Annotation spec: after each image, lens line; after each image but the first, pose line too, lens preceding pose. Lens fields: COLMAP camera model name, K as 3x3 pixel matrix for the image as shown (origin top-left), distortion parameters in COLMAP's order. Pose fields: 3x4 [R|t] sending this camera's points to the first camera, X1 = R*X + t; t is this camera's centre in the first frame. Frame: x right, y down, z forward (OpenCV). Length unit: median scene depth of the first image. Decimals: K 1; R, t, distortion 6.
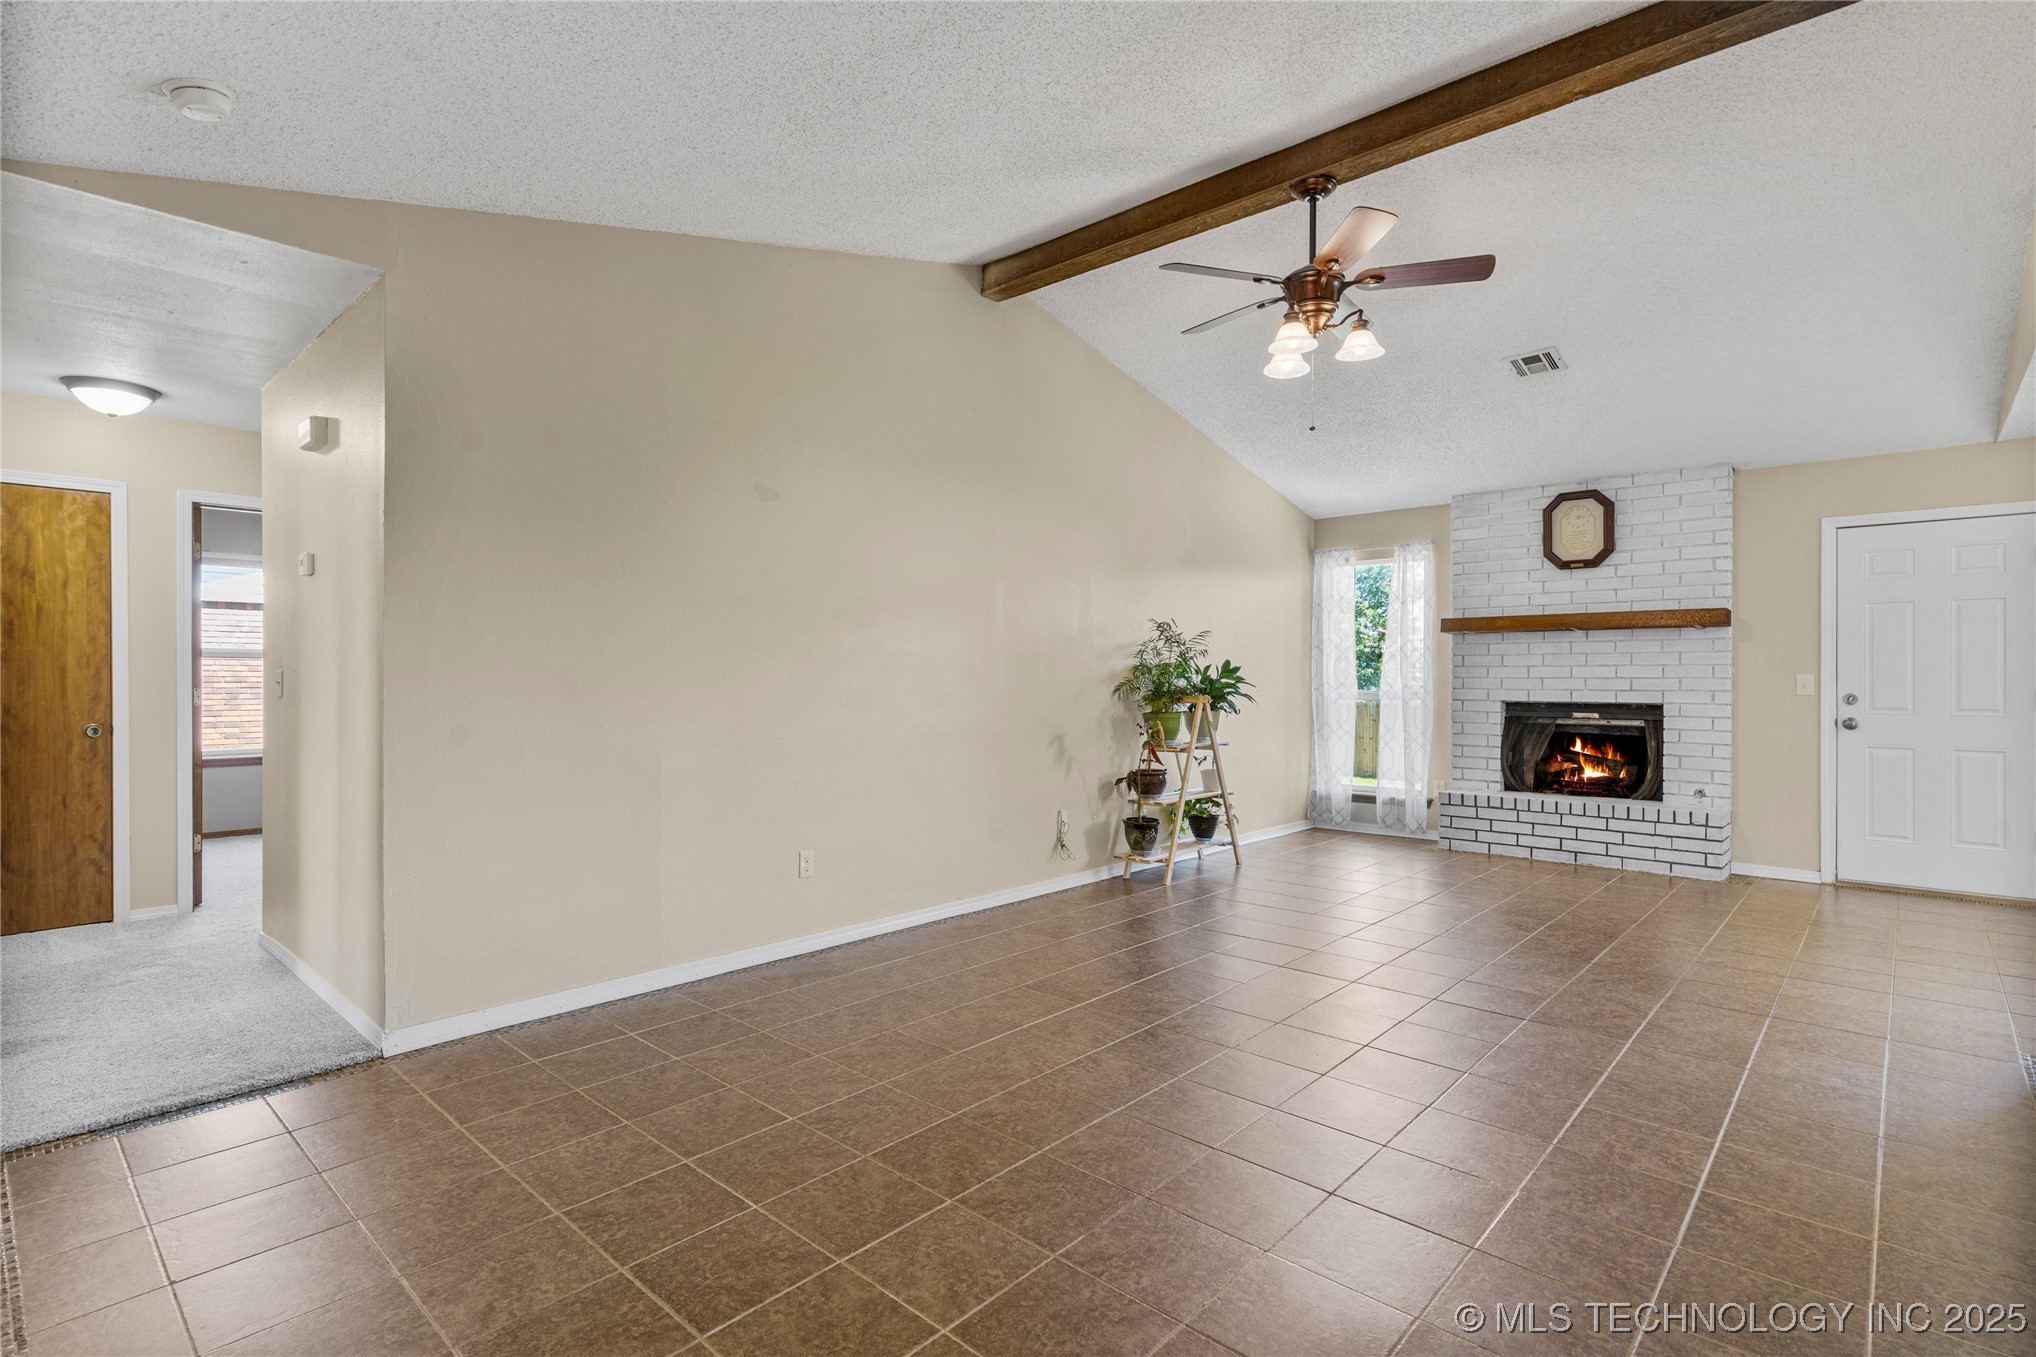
lens RADIAL K [[966.5, 0, 1019.3], [0, 966.5, 679.6], [0, 0, 1]] dist [0.000845, -0.000070]
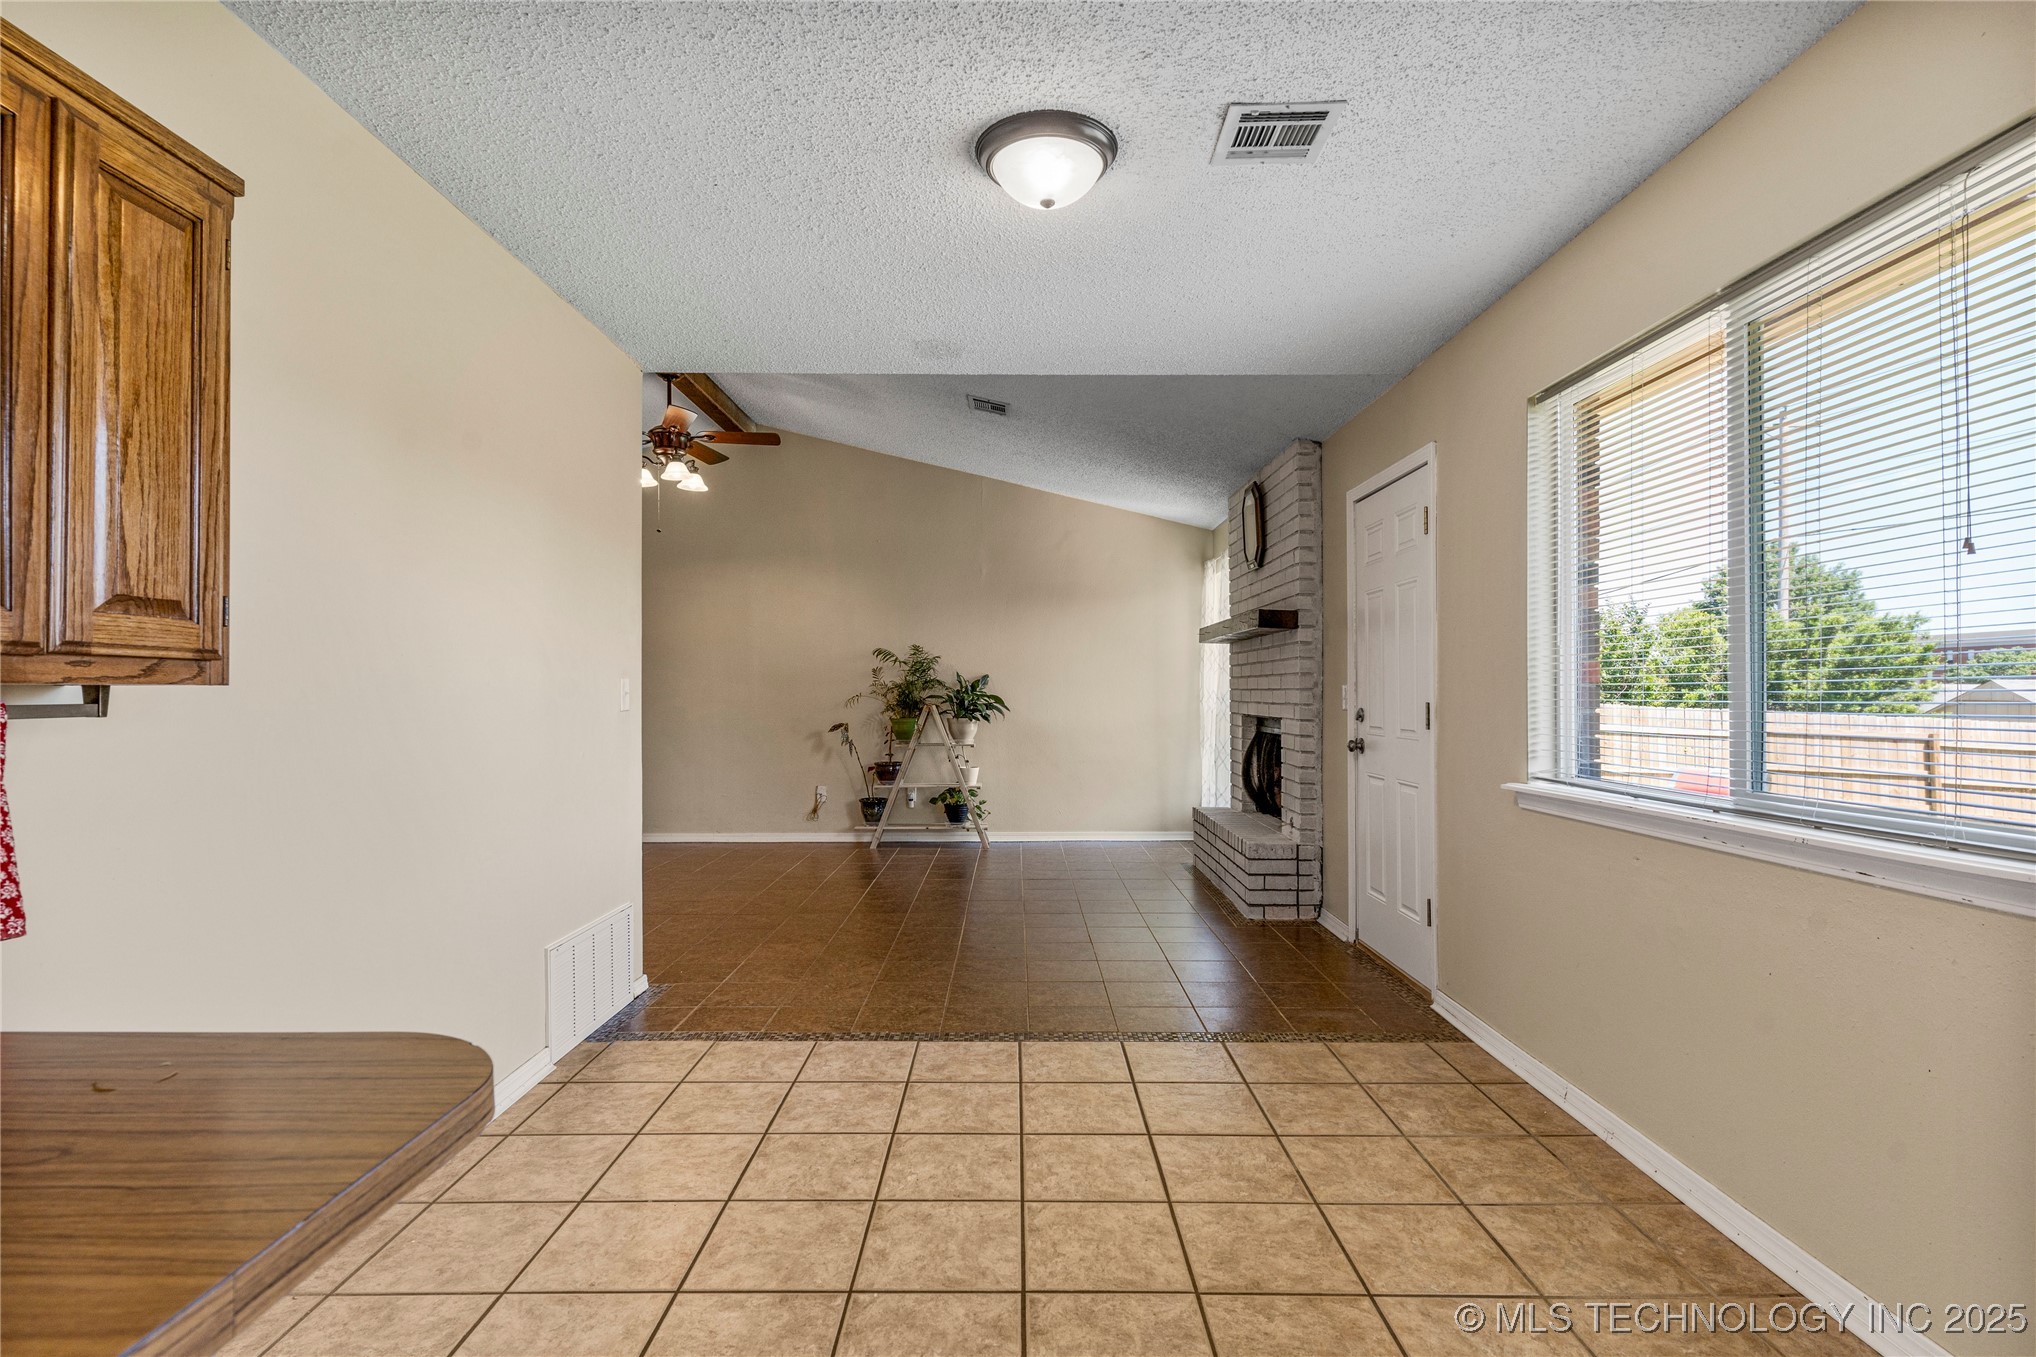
lens RADIAL K [[966.5, 0, 1019.3], [0, 966.5, 679.6], [0, 0, 1]] dist [0.000845, -0.000070]
pose [[0.675600, -0.013253, -0.737150, 1.202523], [-0.000219, 0.999835, -0.018177, 0.005353], [0.737269, 0.012442, 0.675485, 0.243584]]
